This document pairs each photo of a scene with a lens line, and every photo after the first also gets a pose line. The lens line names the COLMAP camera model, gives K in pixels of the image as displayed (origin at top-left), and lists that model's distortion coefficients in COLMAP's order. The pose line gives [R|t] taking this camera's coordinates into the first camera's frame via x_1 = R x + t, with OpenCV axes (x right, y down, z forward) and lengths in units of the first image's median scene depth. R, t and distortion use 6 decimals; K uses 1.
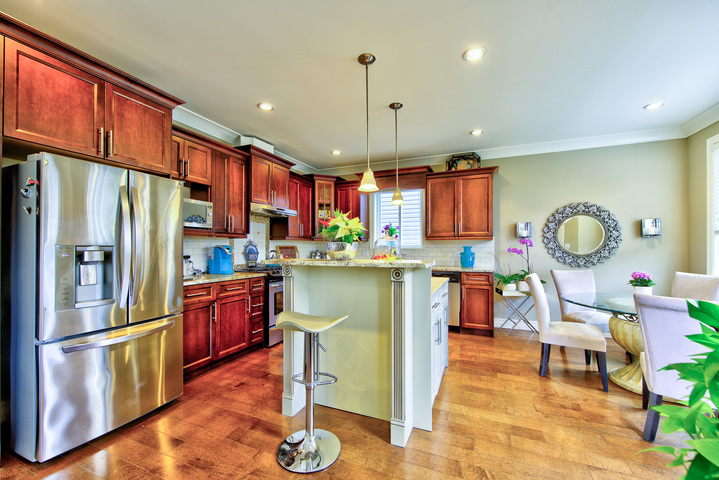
lens RADIAL K [[292.3, 0, 356.8], [0, 292.3, 243.5], [0, 0, 1]] dist [-0.004848, -0.000638]
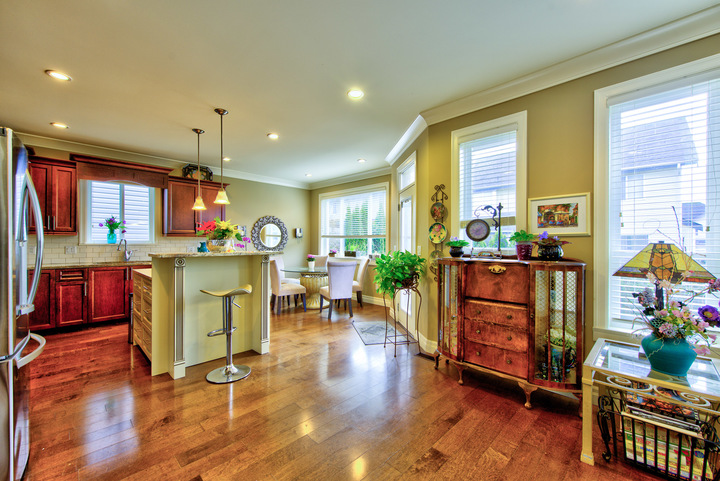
lens RADIAL K [[293.7, 0, 366.8], [0, 293.7, 243.3], [0, 0, 1]] dist [-0.004695, -0.000168]
pose [[0.346738, 0.001265, 0.937961, -0.594541], [-0.012964, 0.999910, 0.003444, 0.000883], [-0.937872, -0.013354, 0.346723, -0.088241]]
